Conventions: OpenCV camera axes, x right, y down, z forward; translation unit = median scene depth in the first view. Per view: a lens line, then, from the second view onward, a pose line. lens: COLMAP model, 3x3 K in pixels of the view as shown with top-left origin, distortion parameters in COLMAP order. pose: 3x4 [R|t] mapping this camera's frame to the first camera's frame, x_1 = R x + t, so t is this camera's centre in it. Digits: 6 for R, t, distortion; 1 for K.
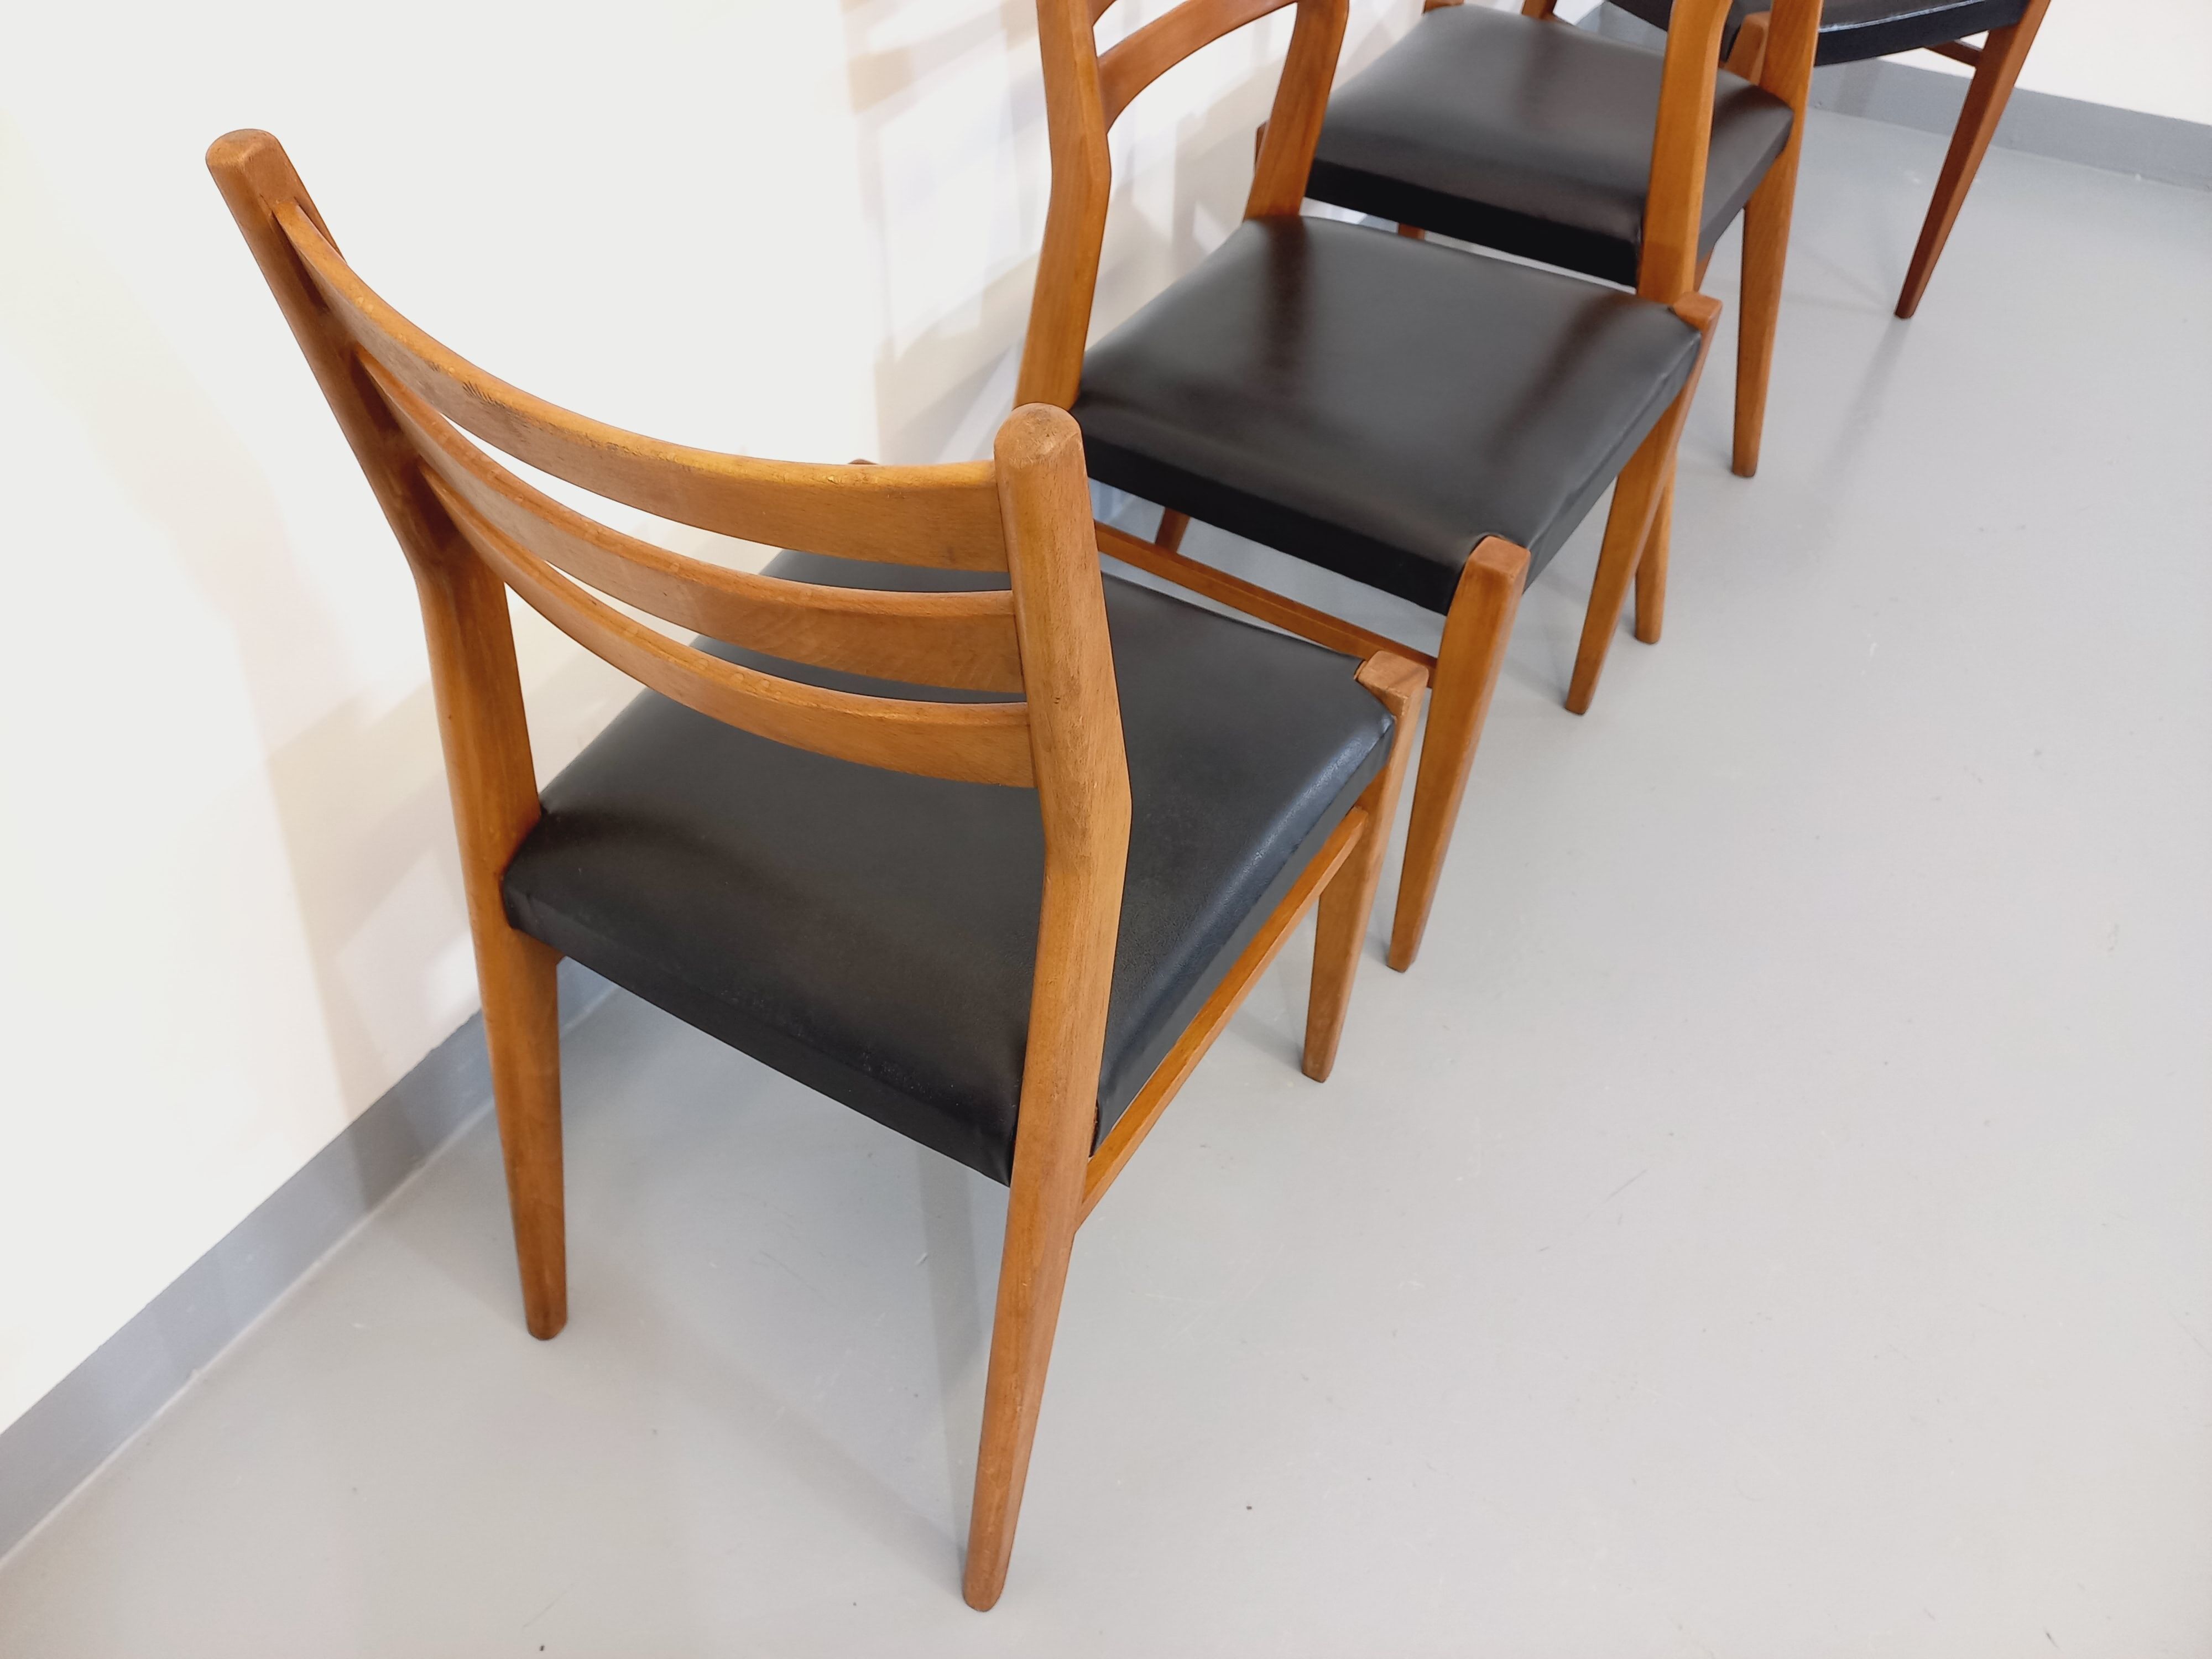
lens RADIAL K [[1647.8, 0, 1116.3], [0, 1647.8, 832.0], [0, 0, 1]] dist [0.074111, -0.083412]
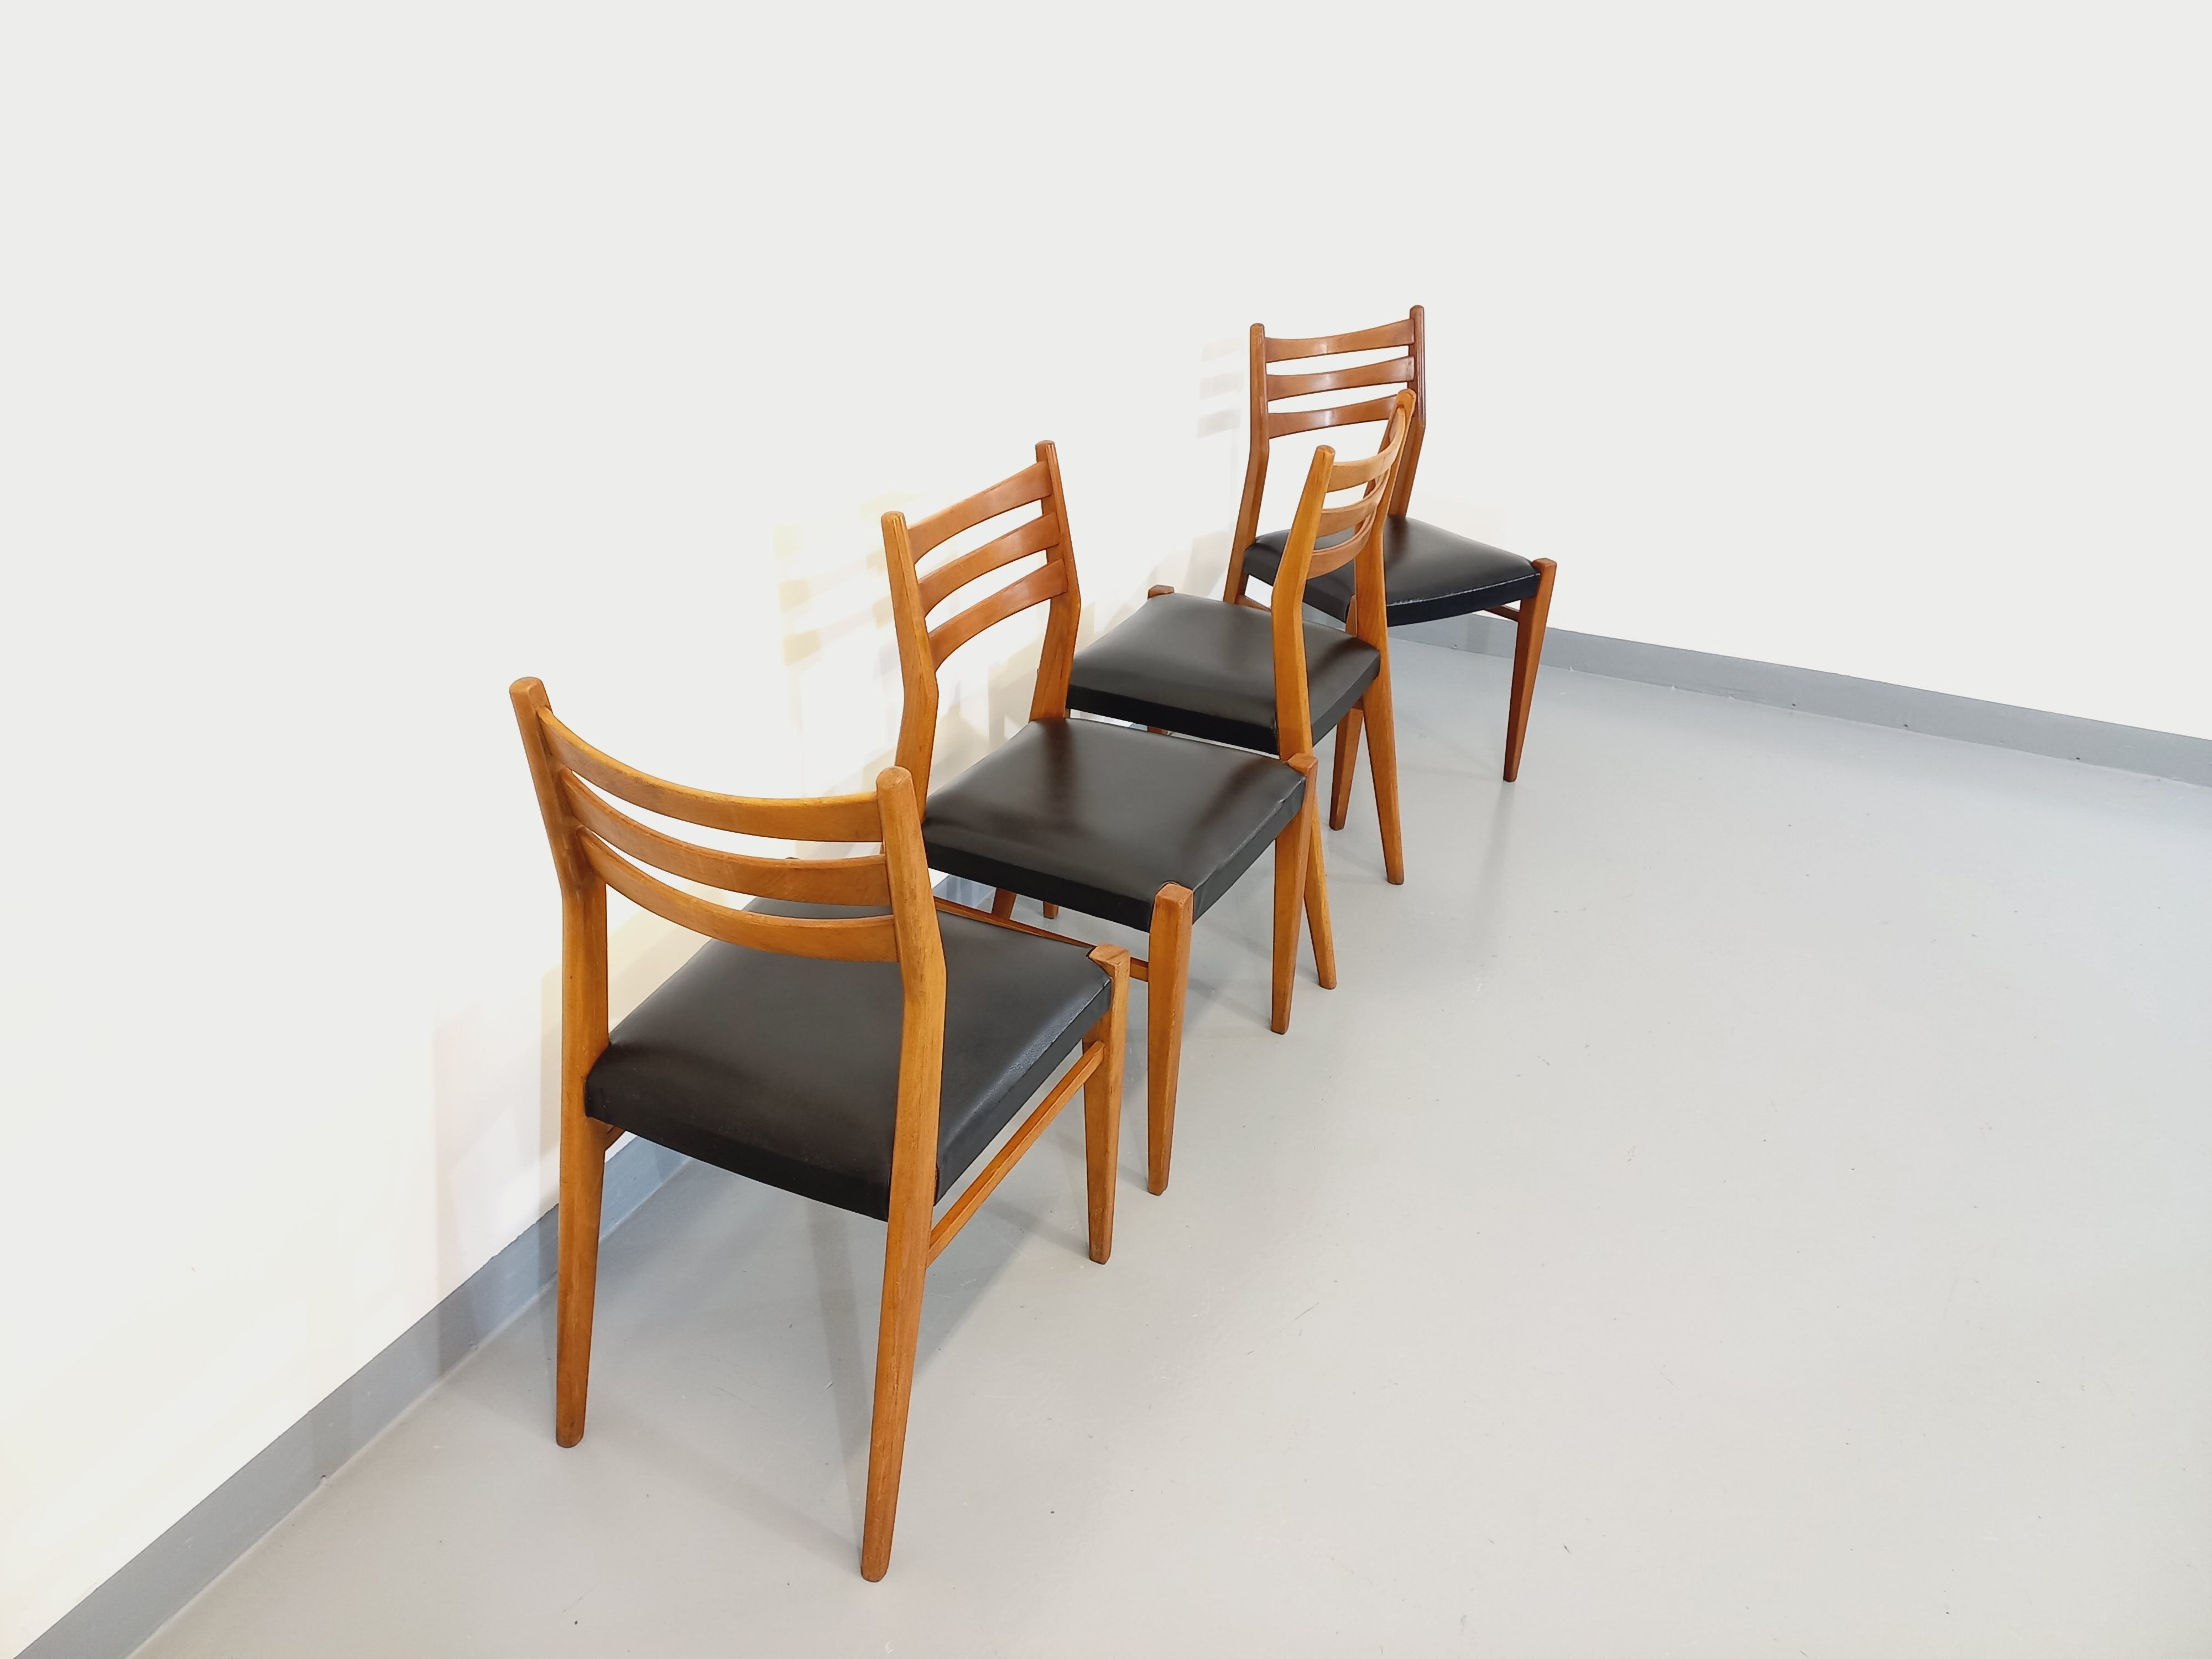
lens RADIAL K [[1647.8, 0, 1116.3], [0, 1647.8, 832.0], [0, 0, 1]] dist [0.074111, -0.083412]
pose [[0.995985, -0.036878, 0.081571, 0.035104], [0.059873, 0.951826, -0.300737, 0.264898], [-0.066551, 0.304414, 0.950212, -0.590486]]
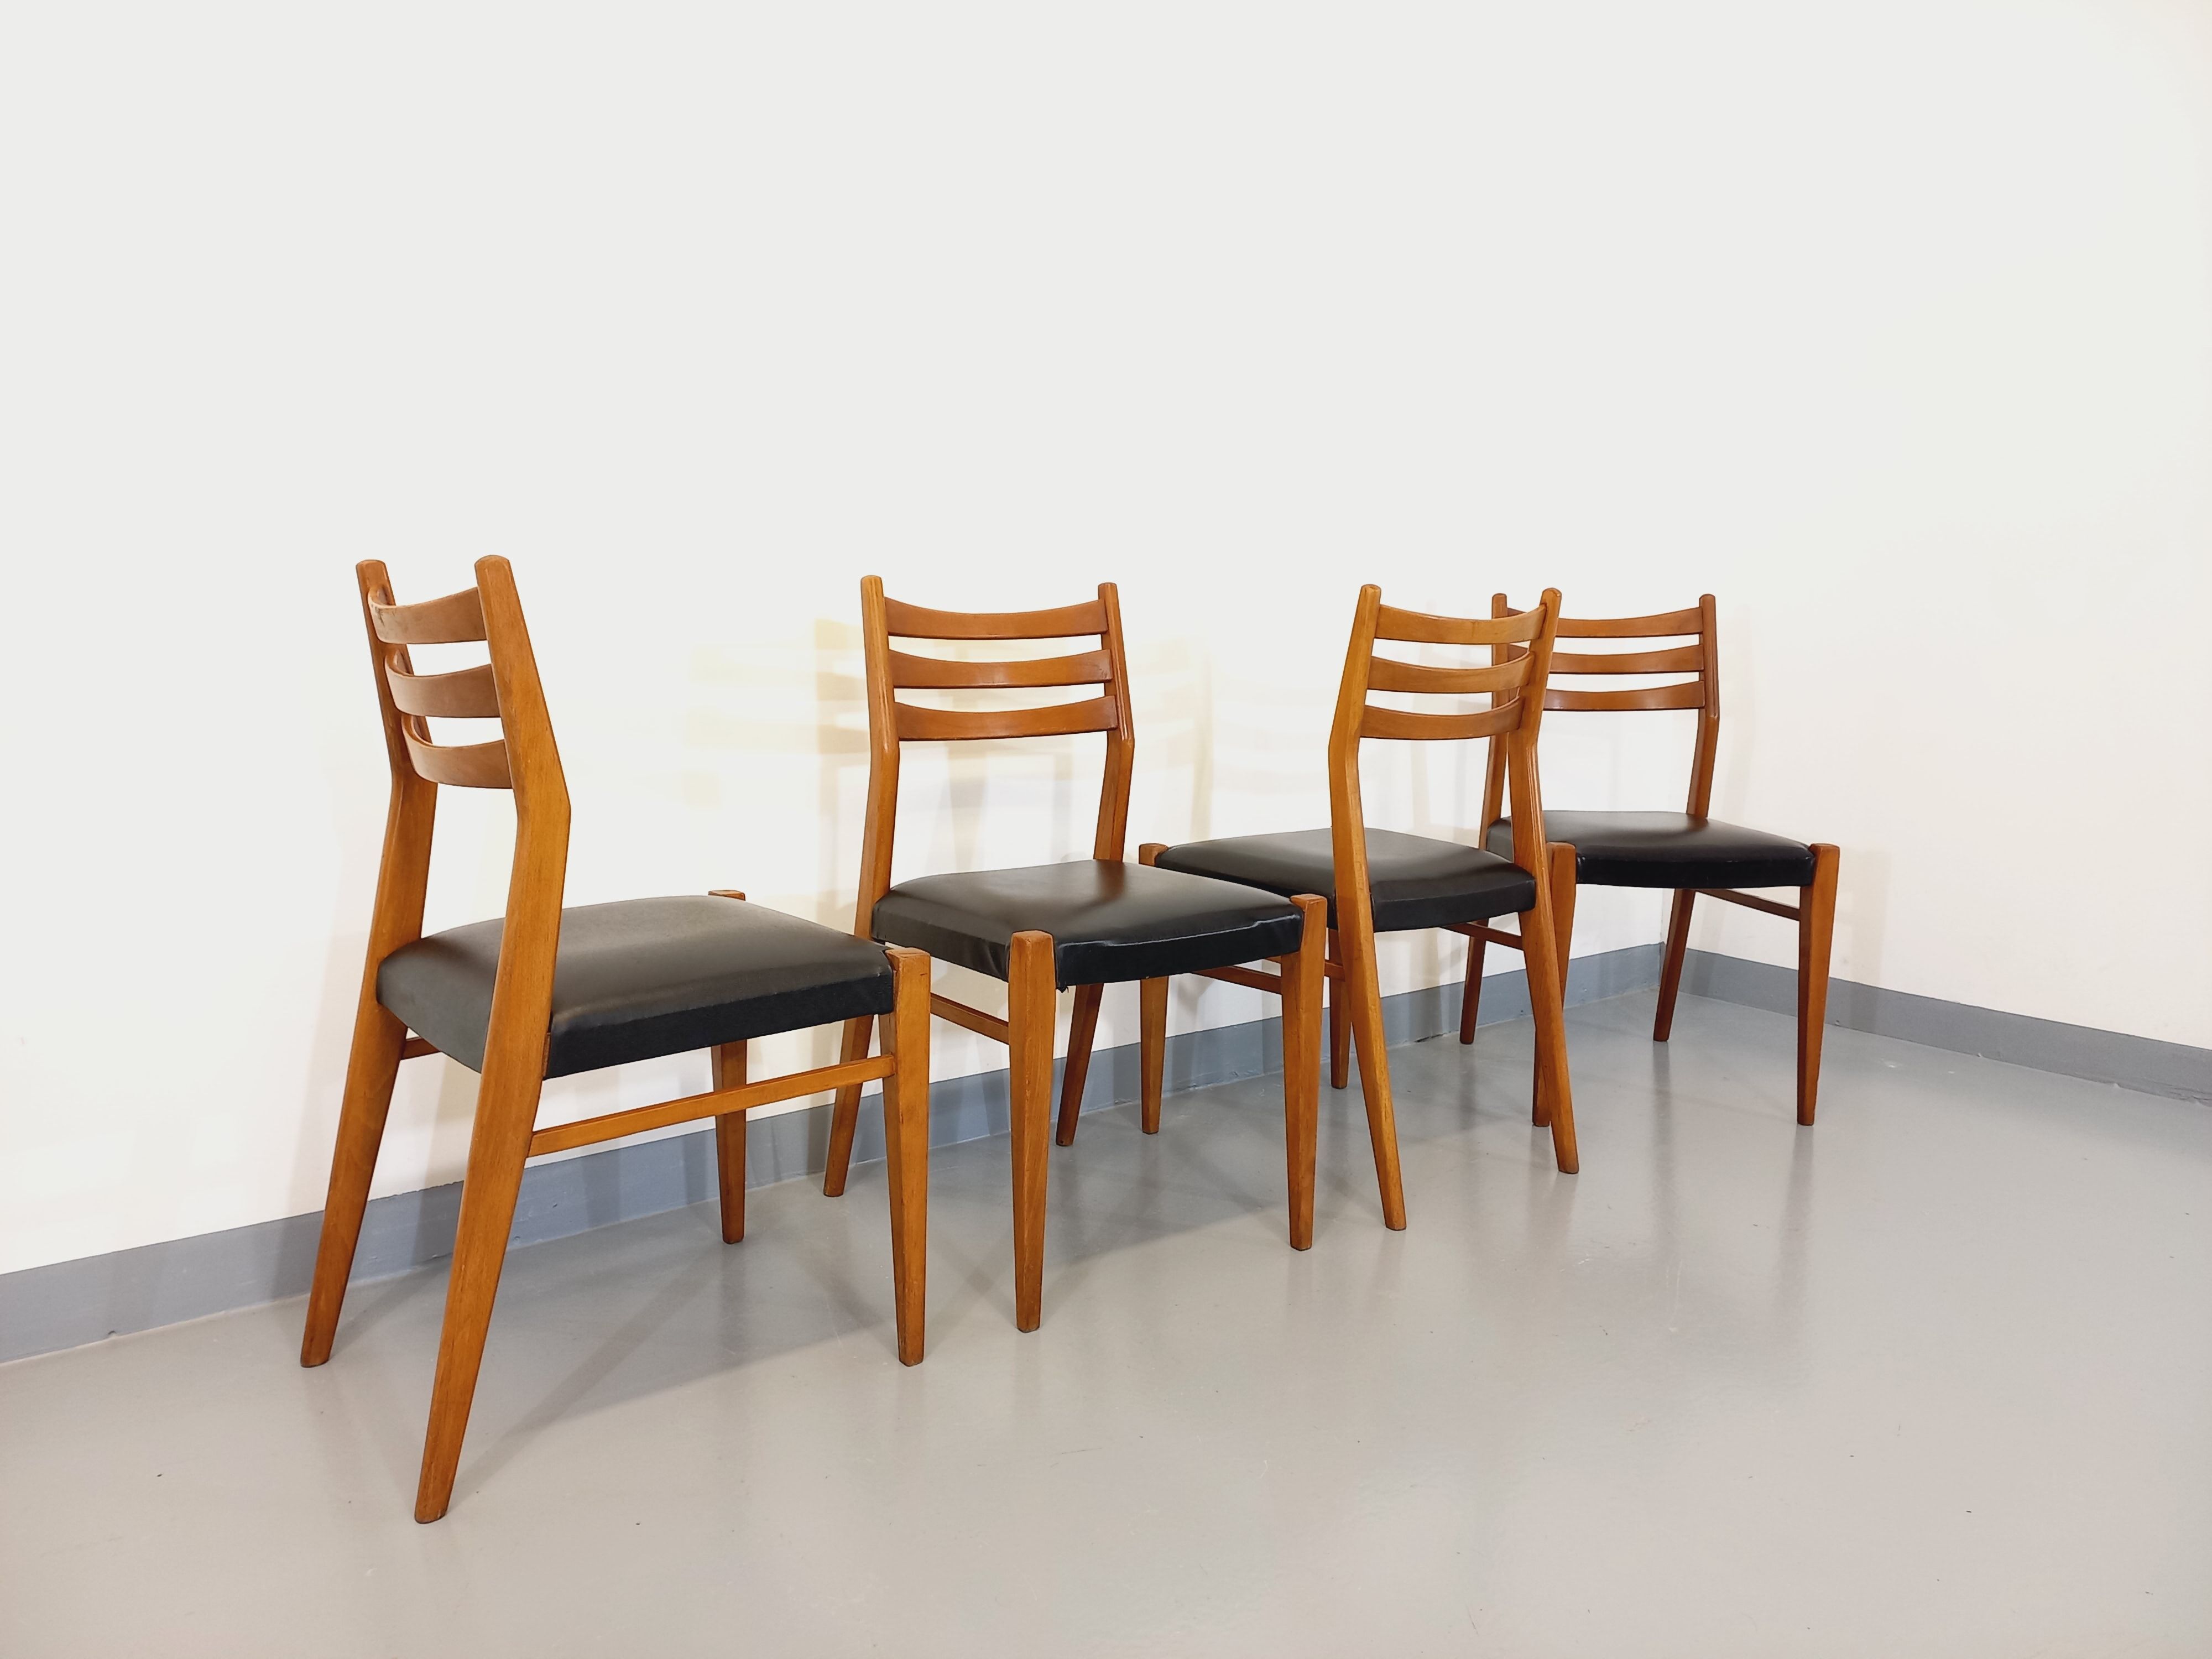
lens RADIAL K [[1647.8, 0, 1116.3], [0, 1647.8, 832.0], [0, 0, 1]] dist [0.074111, -0.083412]
pose [[0.933099, 0.043376, -0.356995, 0.819782], [-0.256221, 0.776758, -0.575324, 0.606735], [0.252343, 0.628304, 0.735906, -0.181038]]
